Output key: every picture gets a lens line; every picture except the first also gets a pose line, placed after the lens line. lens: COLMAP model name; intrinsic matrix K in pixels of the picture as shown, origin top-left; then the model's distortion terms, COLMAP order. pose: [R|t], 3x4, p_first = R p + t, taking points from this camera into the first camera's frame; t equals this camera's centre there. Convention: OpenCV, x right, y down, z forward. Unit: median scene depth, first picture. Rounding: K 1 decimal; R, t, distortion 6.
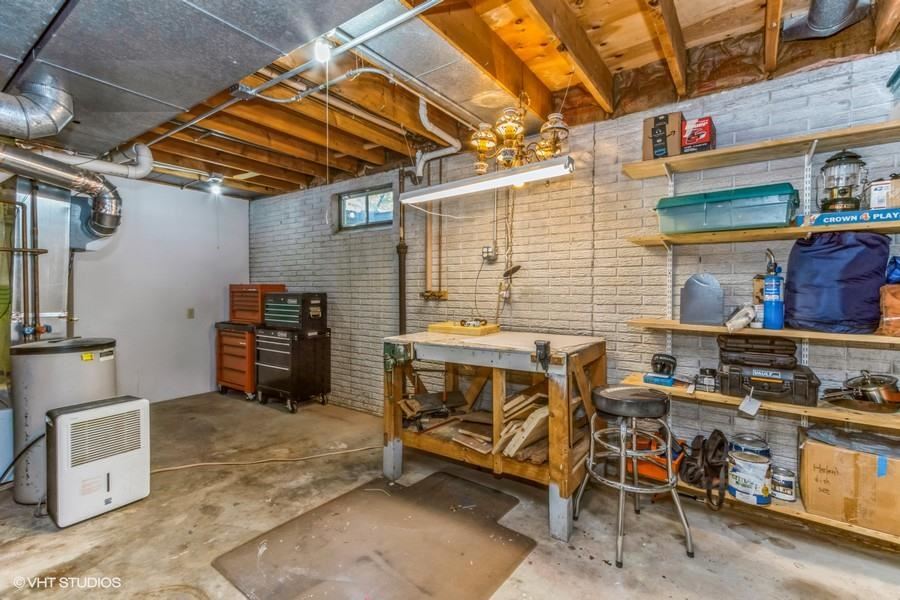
lens RADIAL K [[418.3, 0, 450.5], [0, 418.3, 299.3], [0, 0, 1]] dist [0.019442, -0.001638]
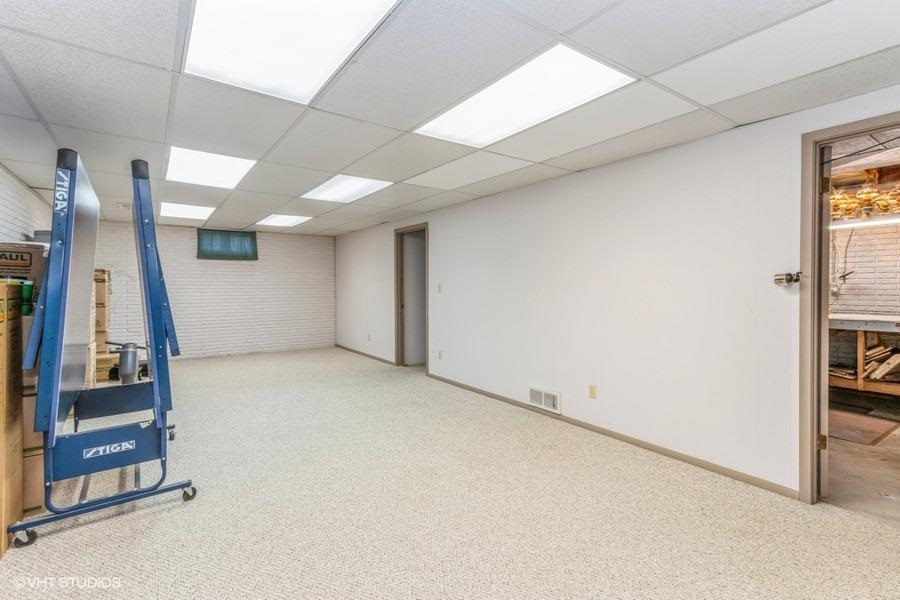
lens RADIAL K [[418.3, 0, 445.7], [0, 418.3, 291.5], [0, 0, 1]] dist [0.019442, -0.001638]
pose [[0.942976, 0.001720, -0.332857, -0.741533], [-0.002635, 0.999994, -0.002299, 0.003457], [0.332851, 0.003045, 0.942975, -1.008016]]
